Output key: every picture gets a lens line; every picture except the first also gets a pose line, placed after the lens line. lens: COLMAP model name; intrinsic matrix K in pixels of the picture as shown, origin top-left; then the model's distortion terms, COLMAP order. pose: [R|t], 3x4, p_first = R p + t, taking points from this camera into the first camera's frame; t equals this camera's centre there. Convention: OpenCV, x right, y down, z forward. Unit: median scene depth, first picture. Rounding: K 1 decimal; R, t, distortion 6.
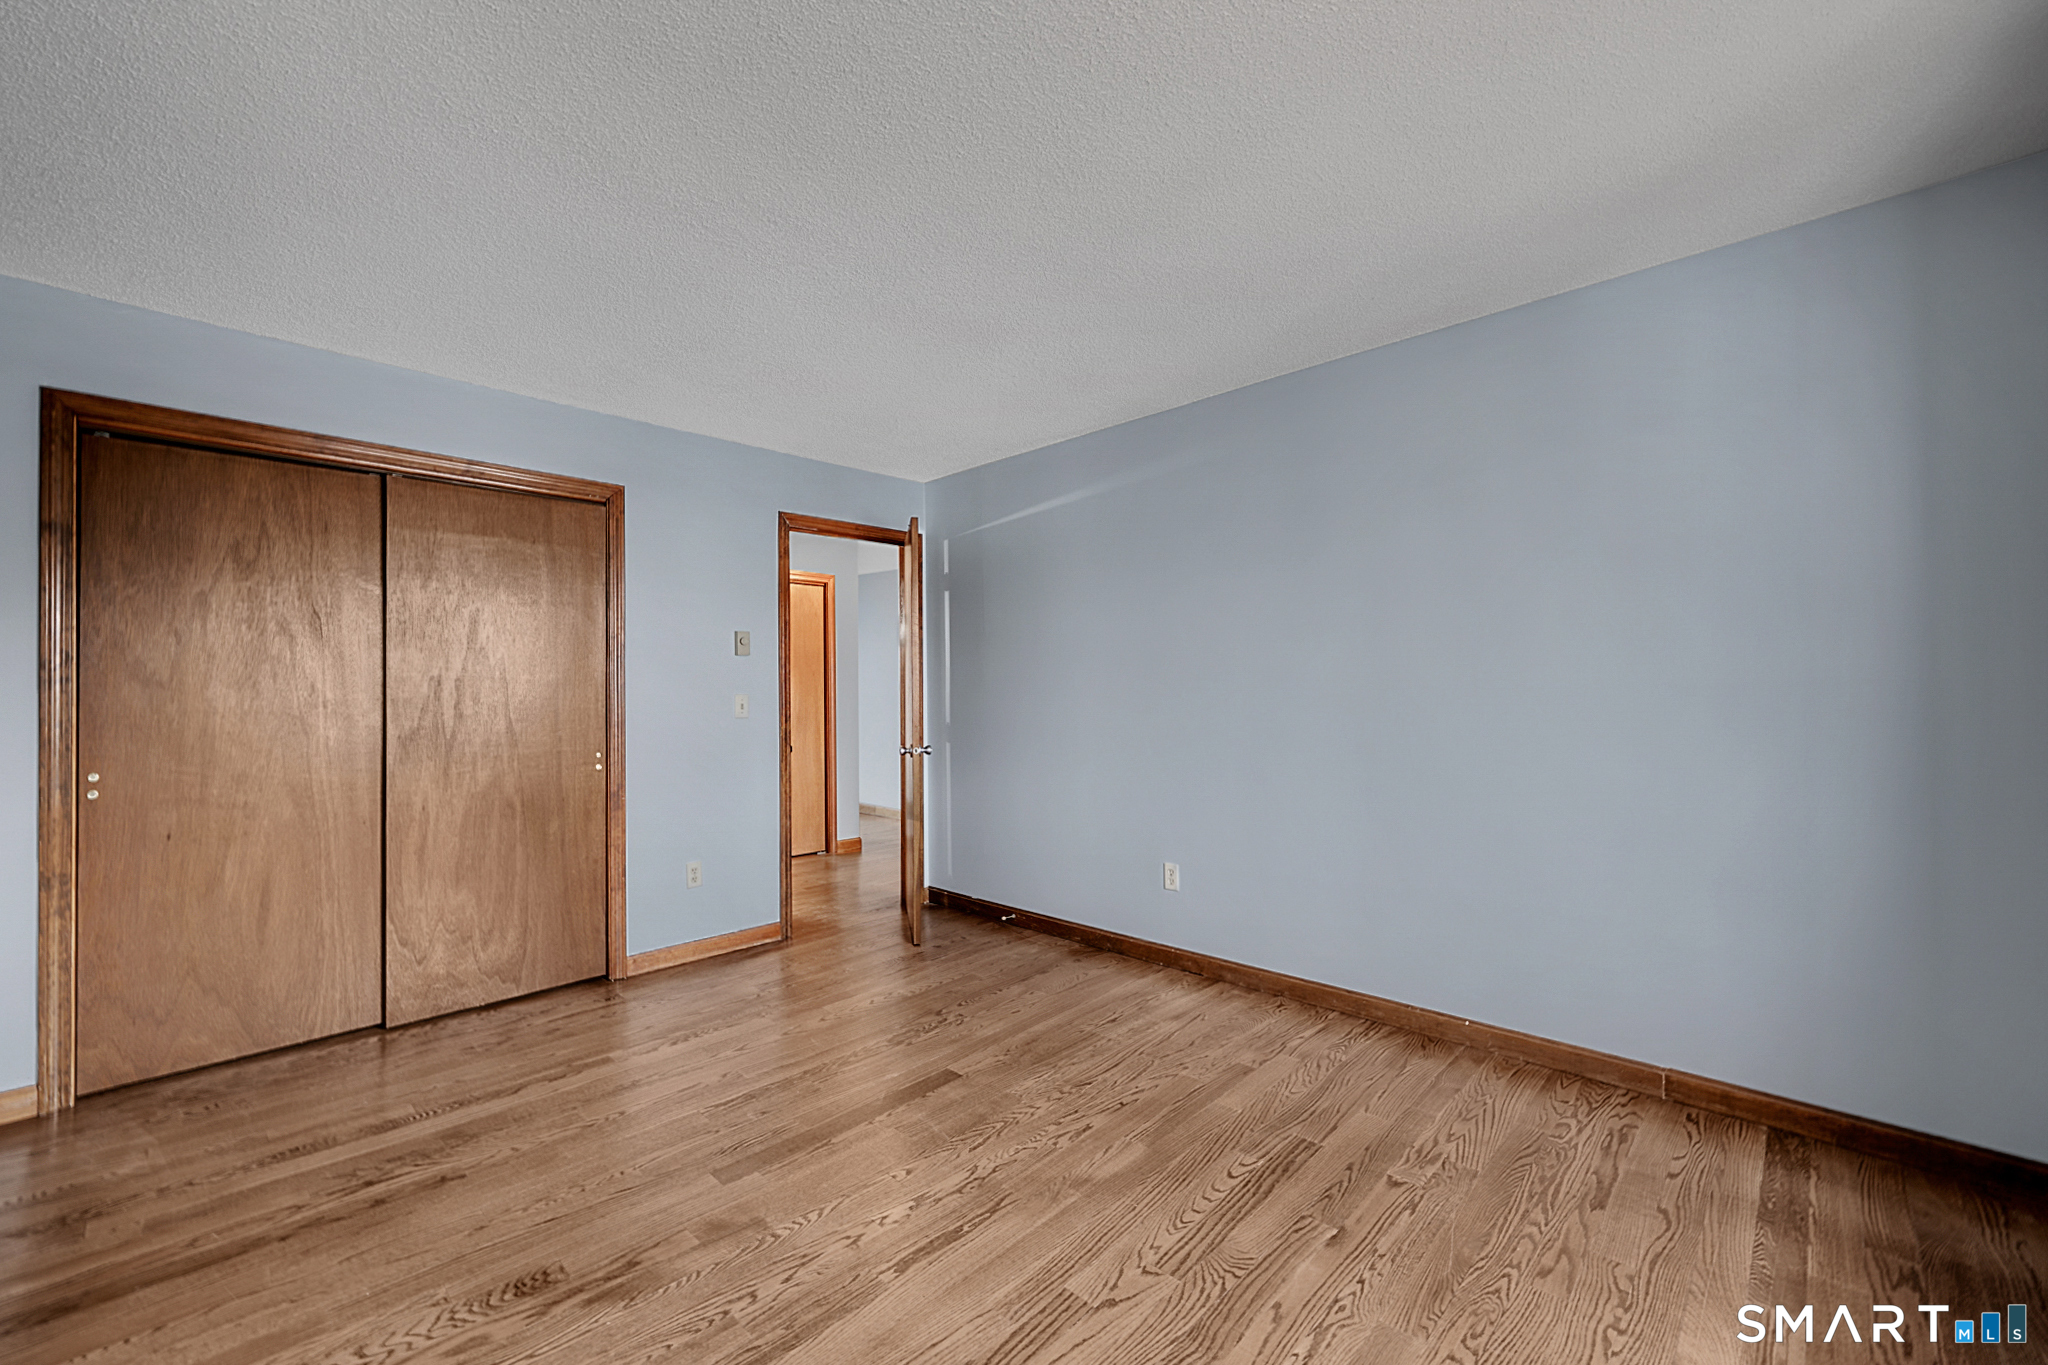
lens RADIAL K [[800.9, 0, 1020.5], [0, 800.9, 686.4], [0, 0, 1]] dist [-0.000242, -0.000037]
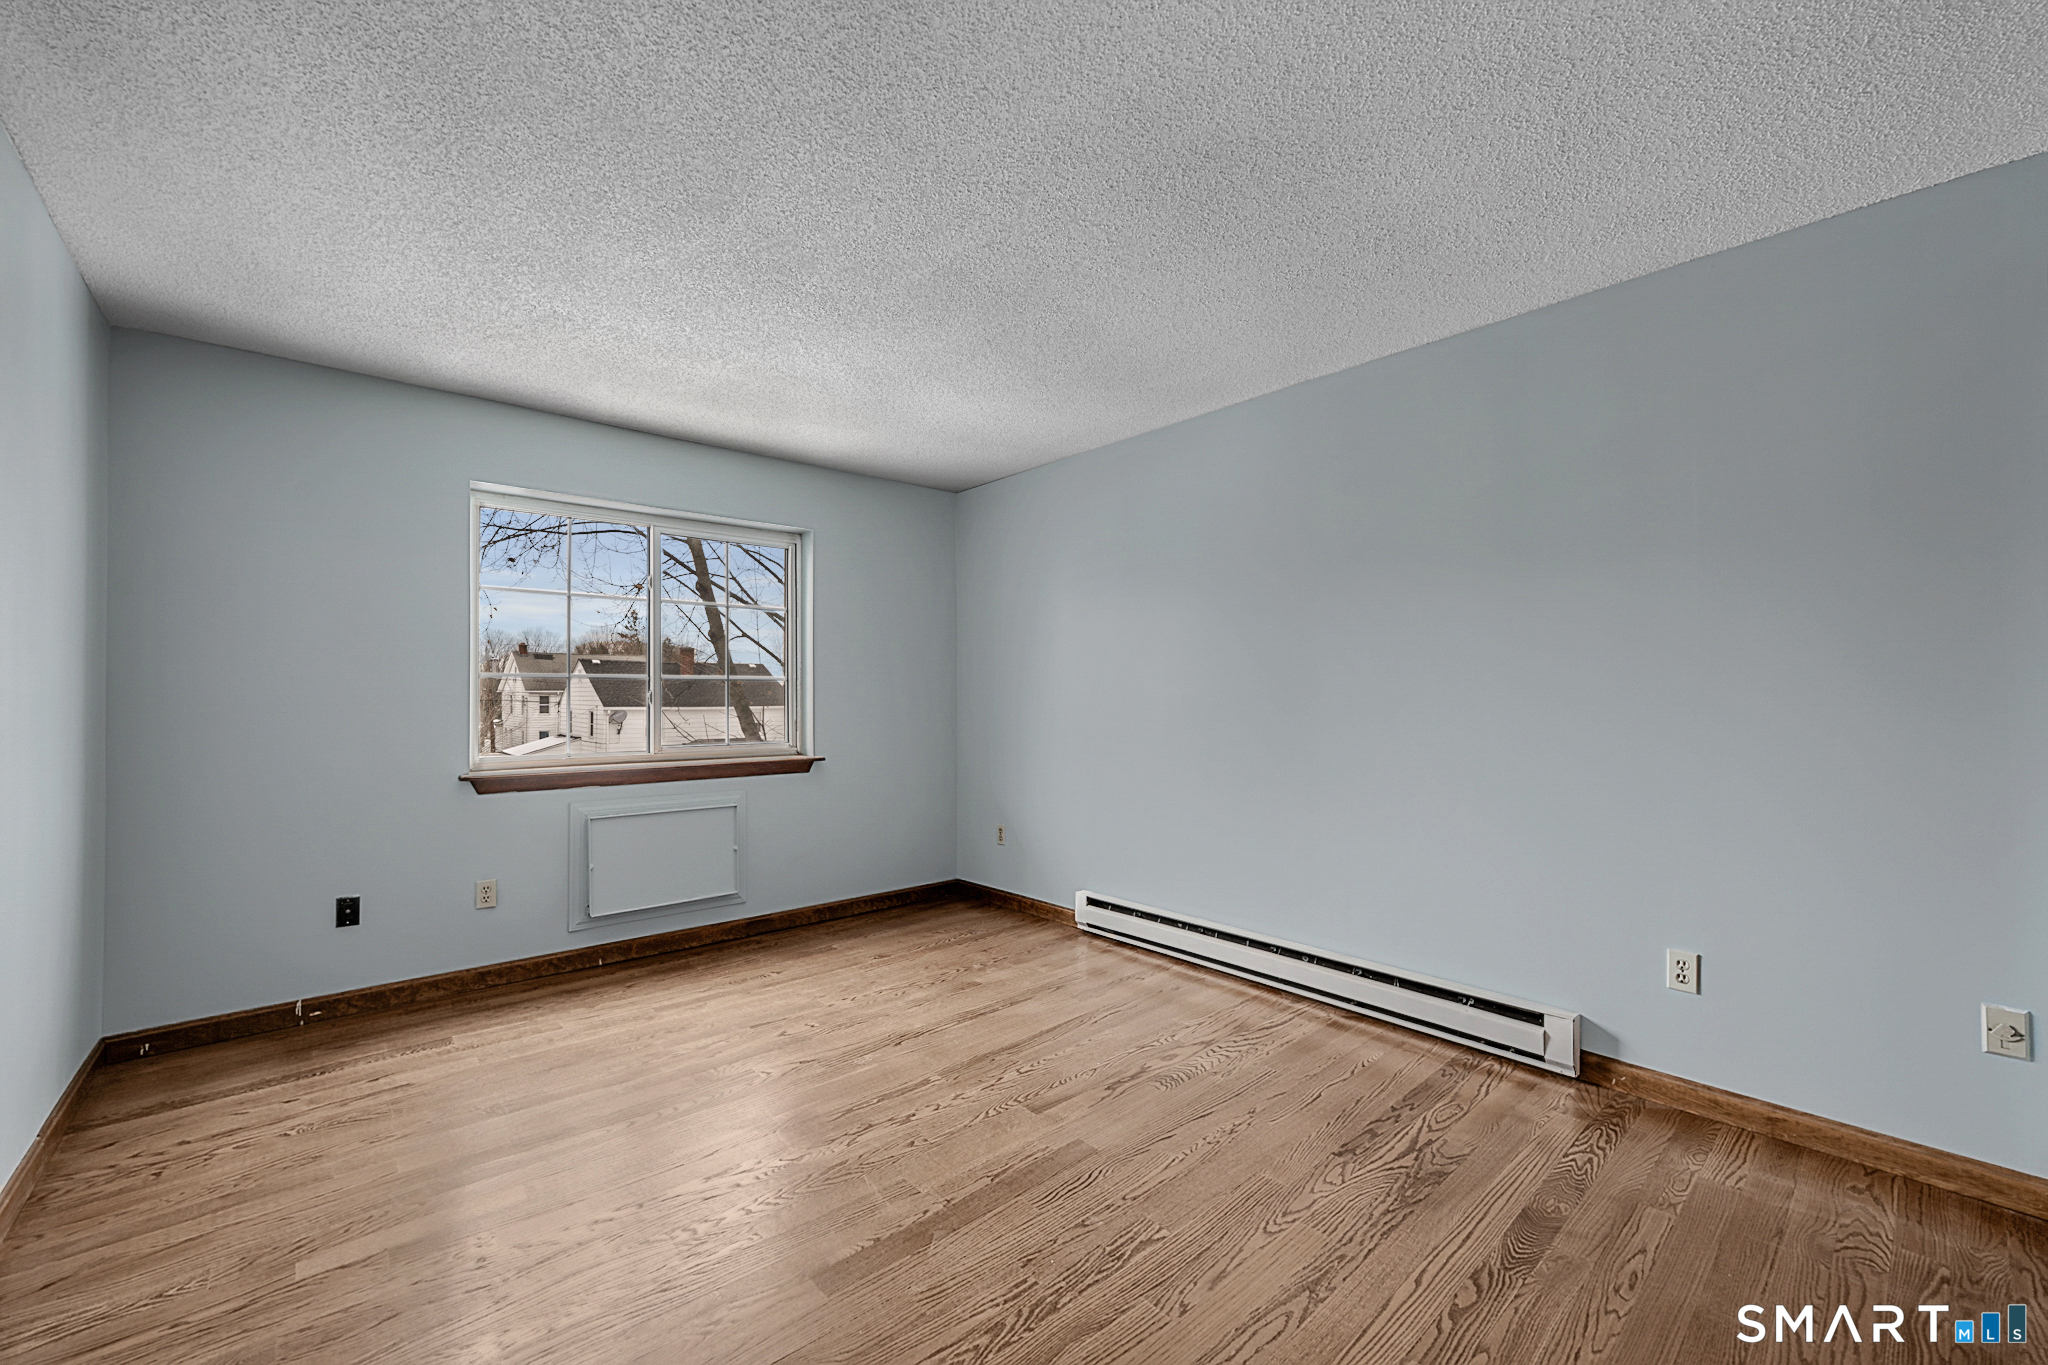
lens RADIAL K [[800.9, 0, 1028.2], [0, 800.9, 688.4], [0, 0, 1]] dist [-0.000242, -0.000037]
pose [[-0.997073, 0.012769, 0.075387, -0.400800], [0.011566, 0.999799, -0.016377, 0.021823], [-0.075581, -0.015457, -0.997020, 2.162725]]
